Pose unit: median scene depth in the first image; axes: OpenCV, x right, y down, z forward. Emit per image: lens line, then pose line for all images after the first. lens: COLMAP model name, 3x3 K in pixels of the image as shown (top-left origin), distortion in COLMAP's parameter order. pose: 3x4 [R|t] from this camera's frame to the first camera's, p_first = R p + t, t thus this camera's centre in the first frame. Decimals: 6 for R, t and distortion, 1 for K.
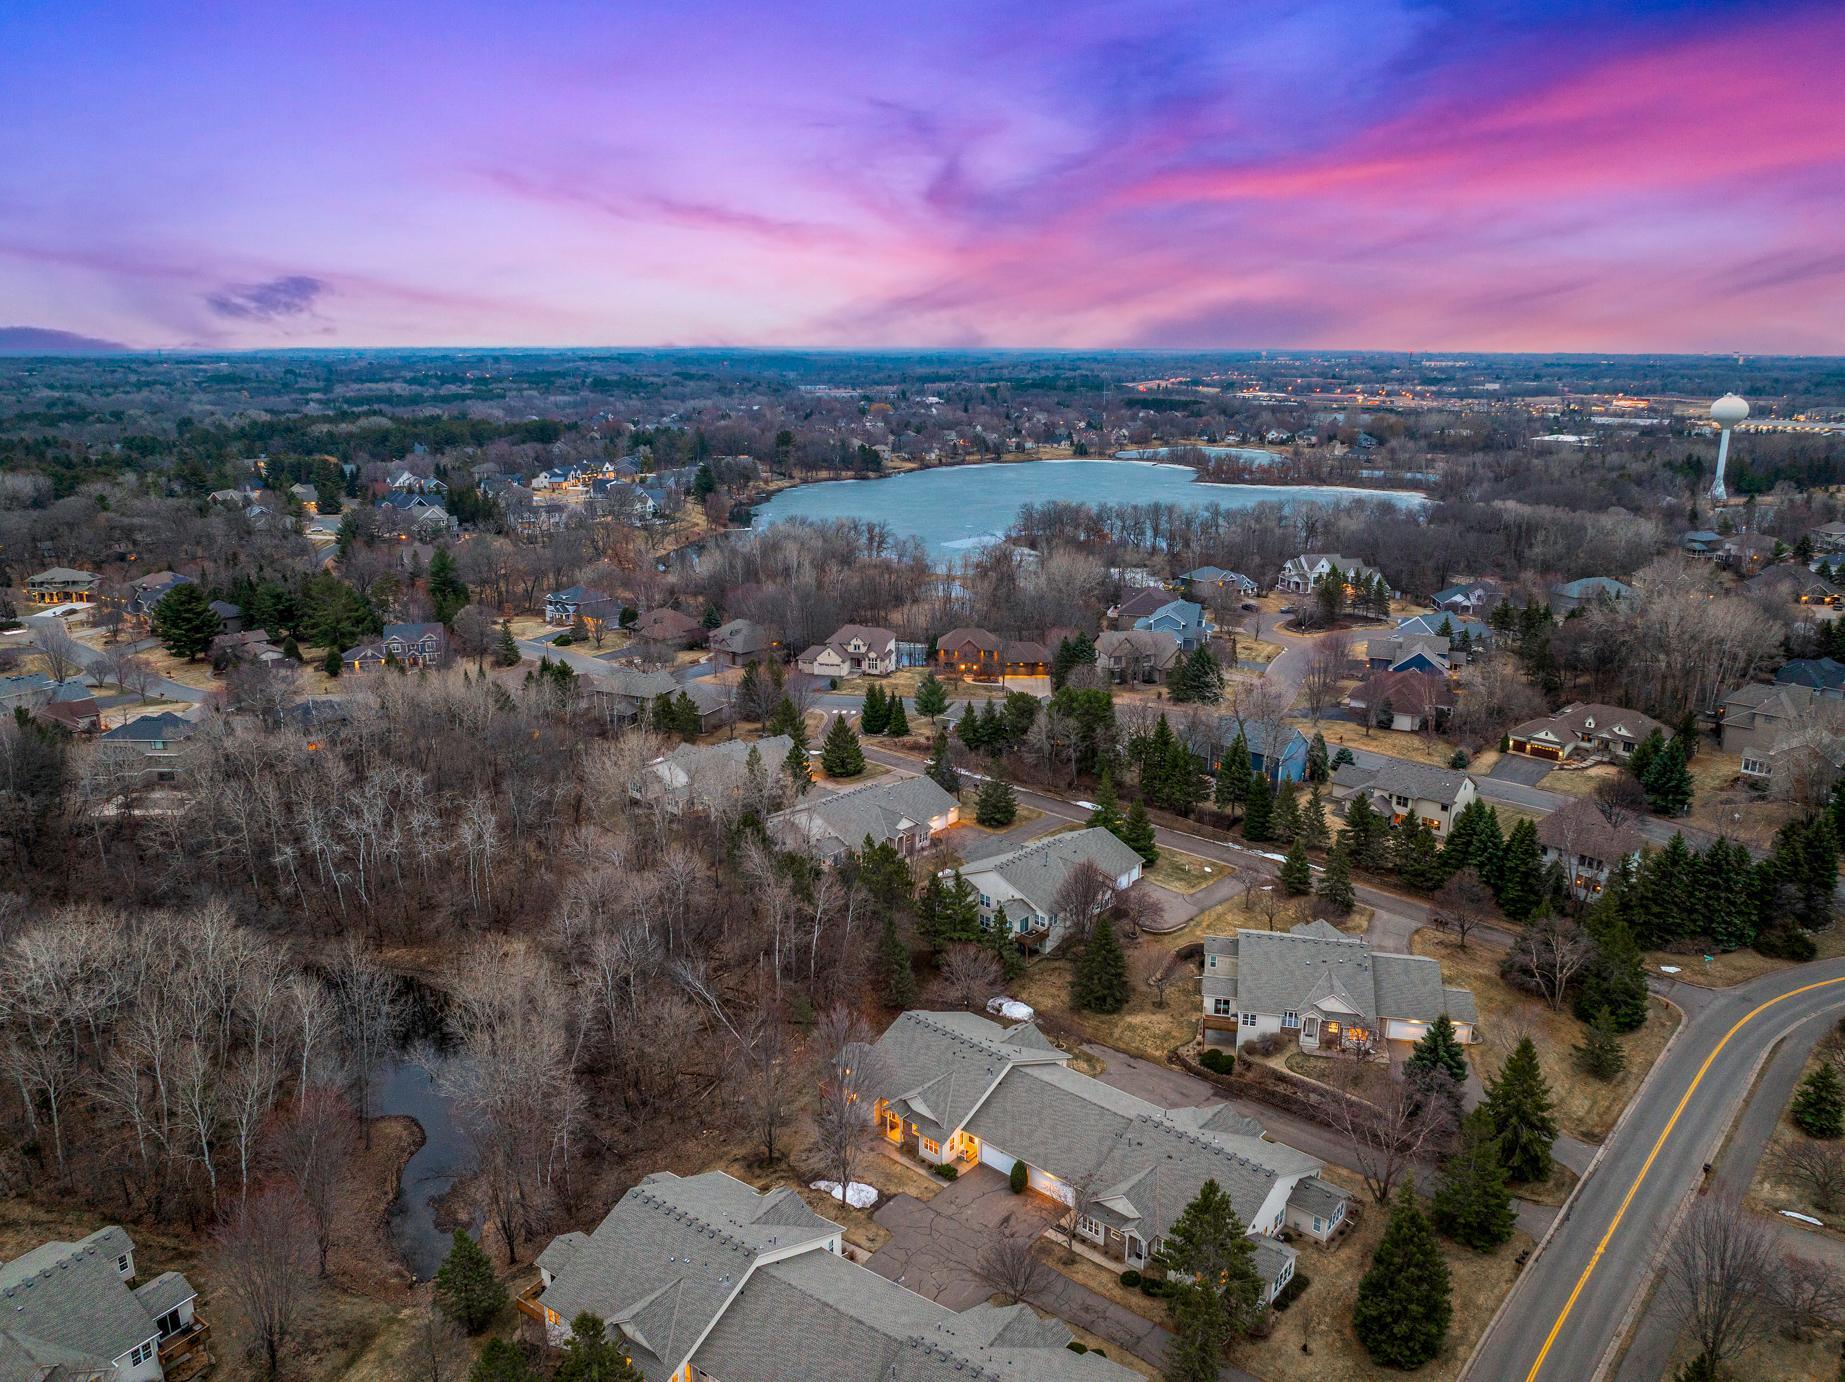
lens RADIAL K [[1299.1, 0, 923.1], [0, 1299.1, 685.6], [0, 0, 1]] dist [-0.036252, -0.001092]
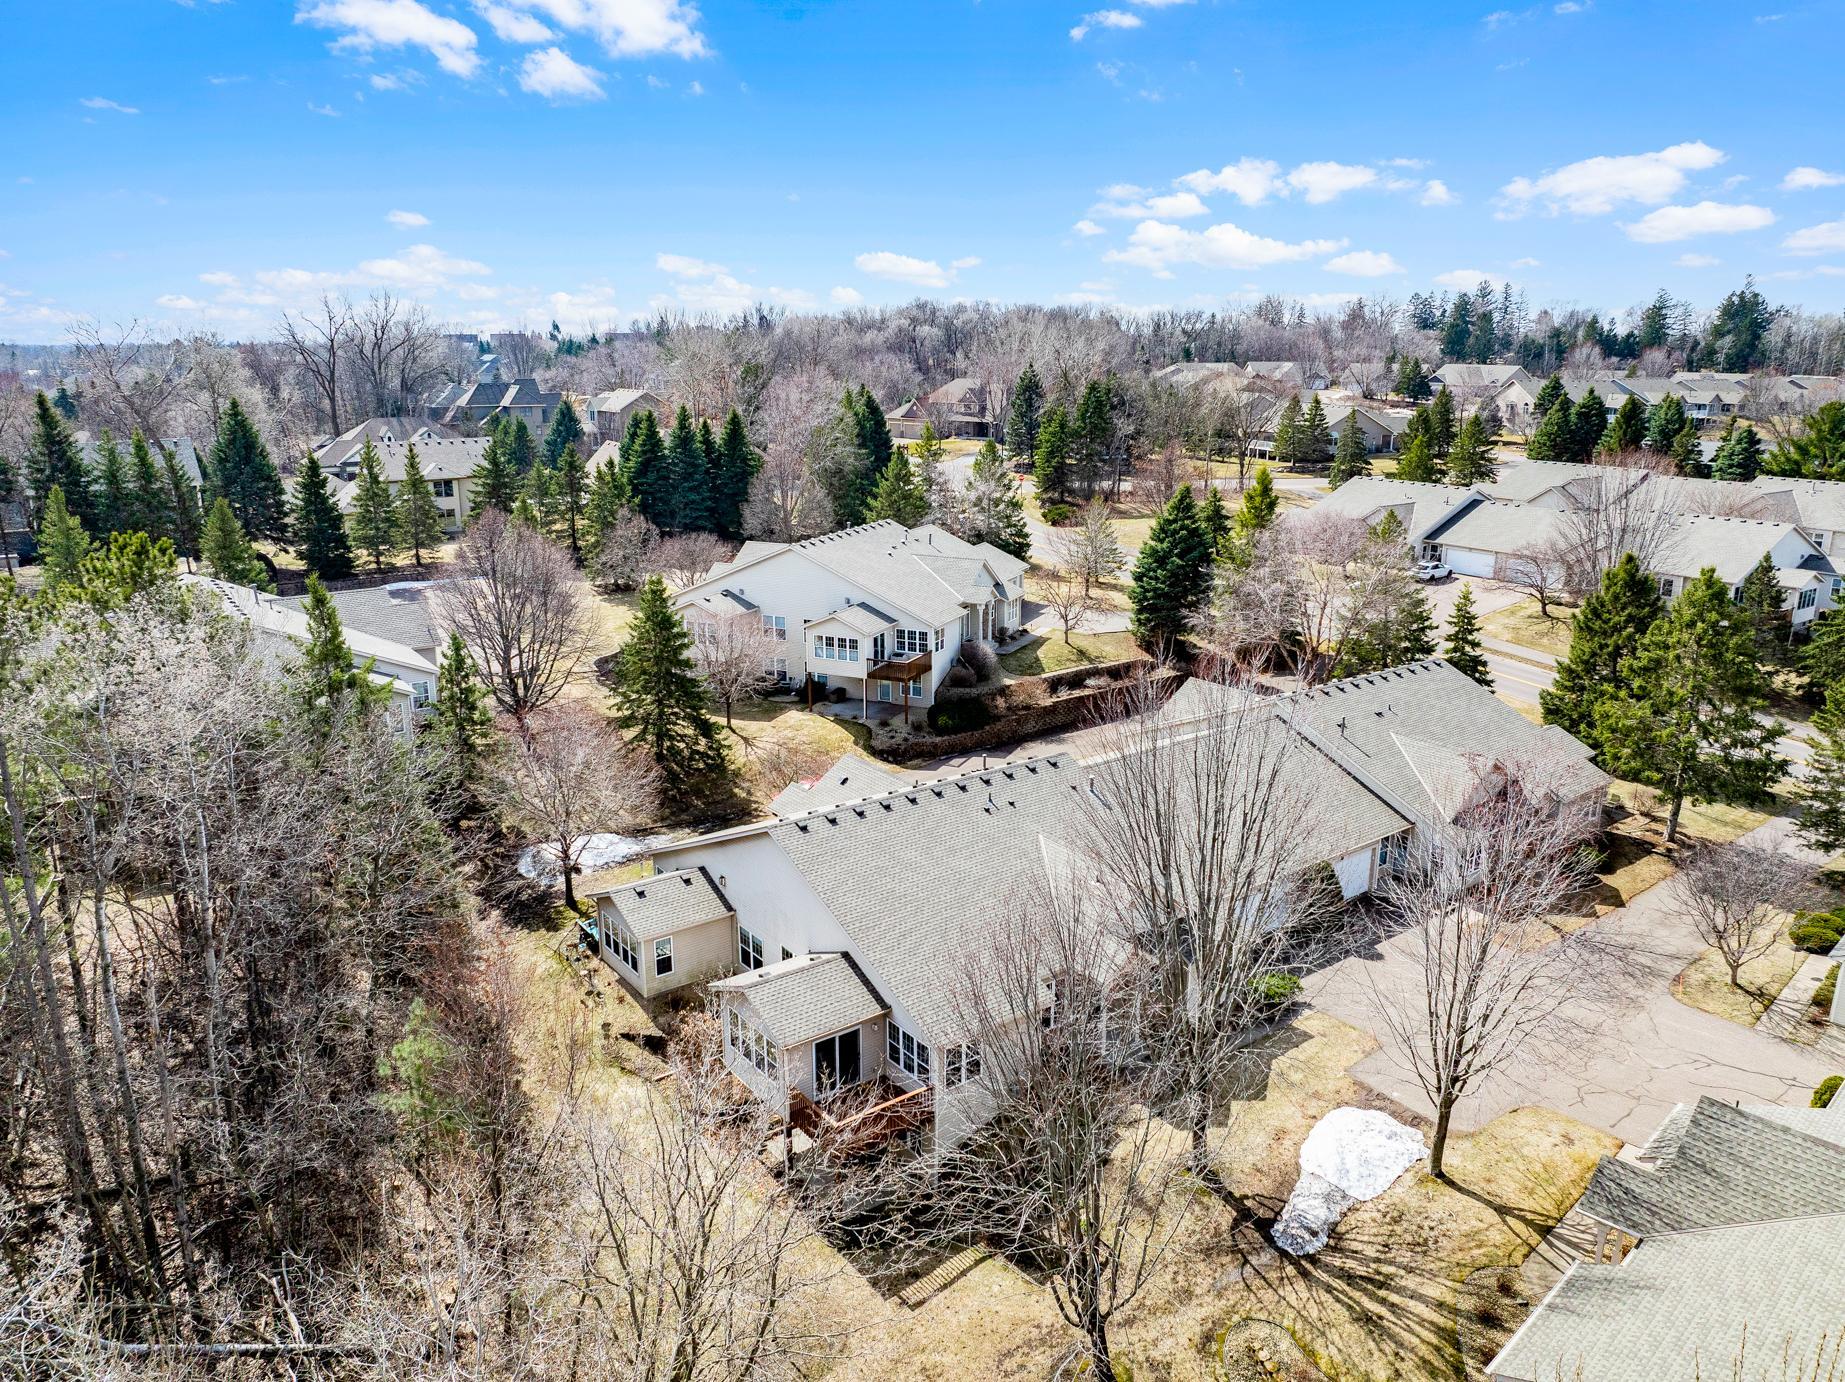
lens RADIAL K [[1299.1, 0, 923.1], [0, 1299.1, 685.6], [0, 0, 1]] dist [-0.036252, -0.001092]
pose [[0.206687, -0.253105, 0.945102, -0.203594], [0.249777, 0.947603, 0.199150, 0.104844], [-0.945987, 0.194903, 0.259077, 0.564859]]
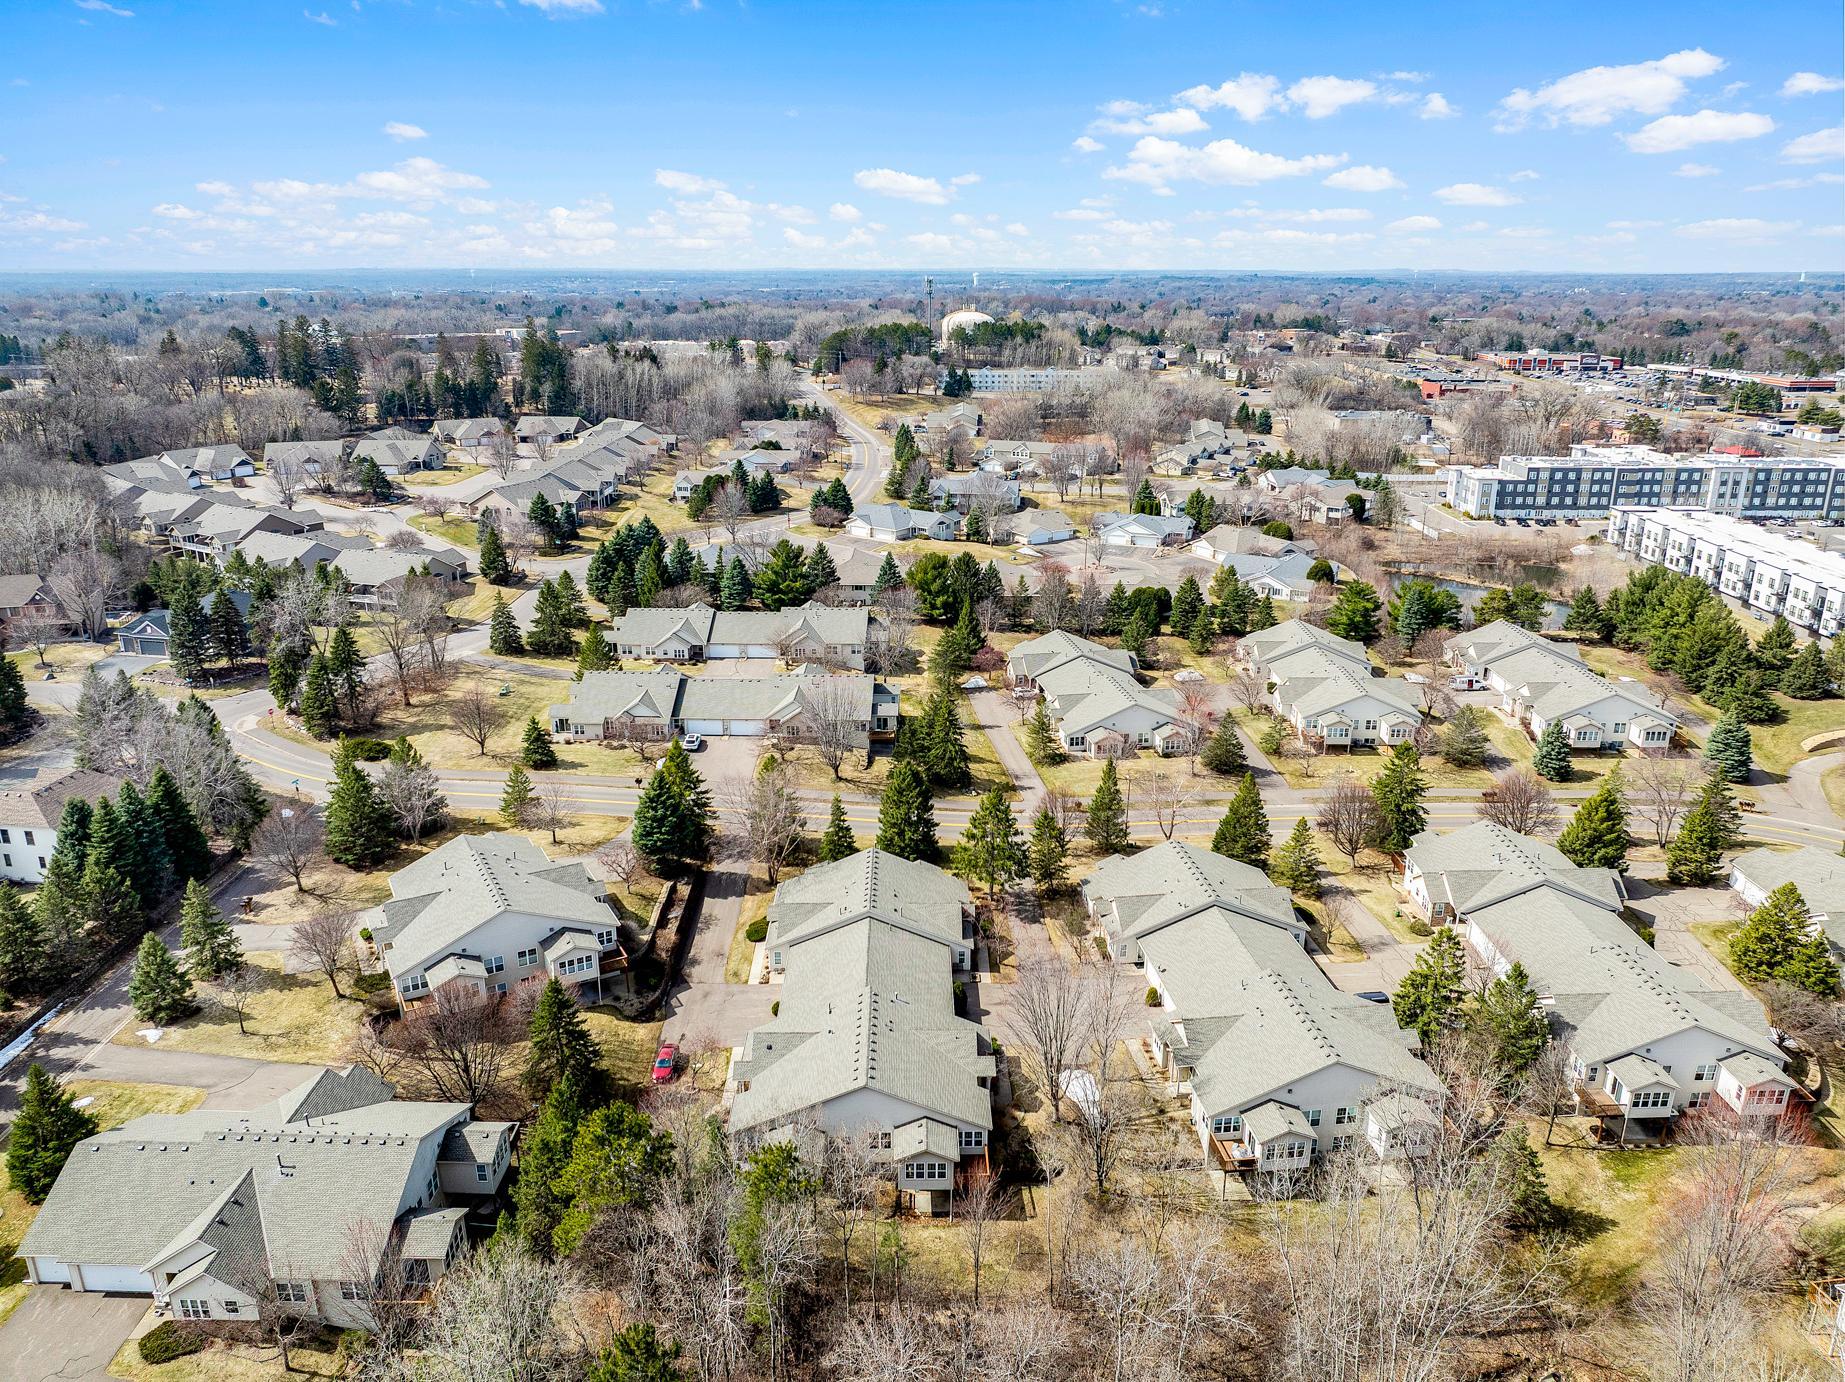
lens RADIAL K [[1299.1, 0, 923.1], [0, 1299.1, 685.6], [0, 0, 1]] dist [-0.036252, -0.001092]
pose [[-0.666595, -0.235907, 0.707106, -0.322900], [0.186866, 0.865426, 0.464886, -0.177401], [-0.721618, 0.442025, -0.532806, 0.821837]]
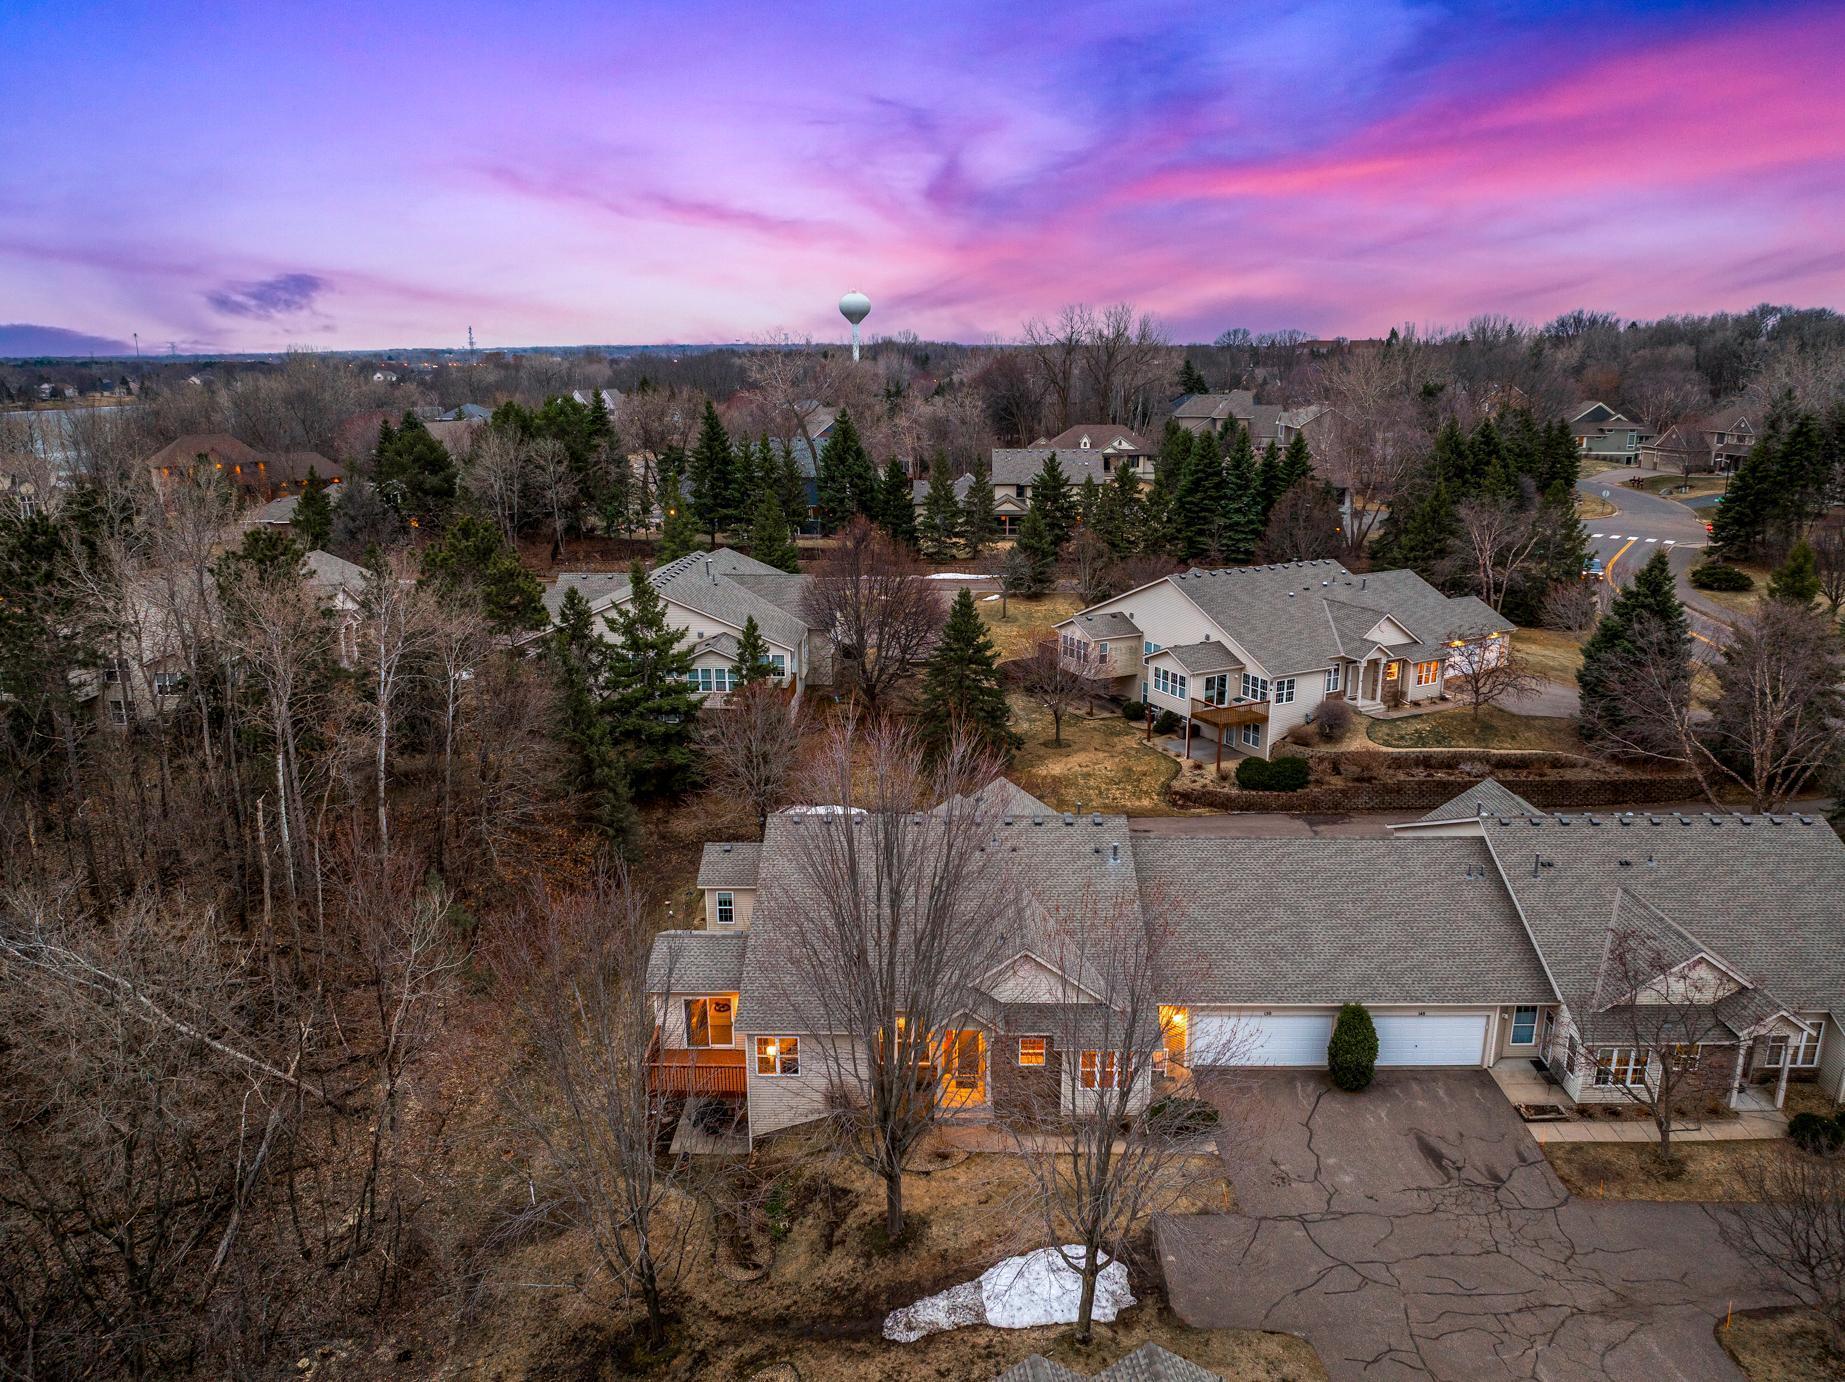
lens RADIAL K [[1285.1, 0, 920.6], [0, 1285.1, 693.0], [0, 0, 1]] dist [-0.098144, 0.069663]
pose [[0.763927, -0.174559, 0.621244, -0.135159], [0.170930, 0.983068, 0.066037, 0.129407], [-0.622252, 0.055742, 0.780830, 0.441182]]
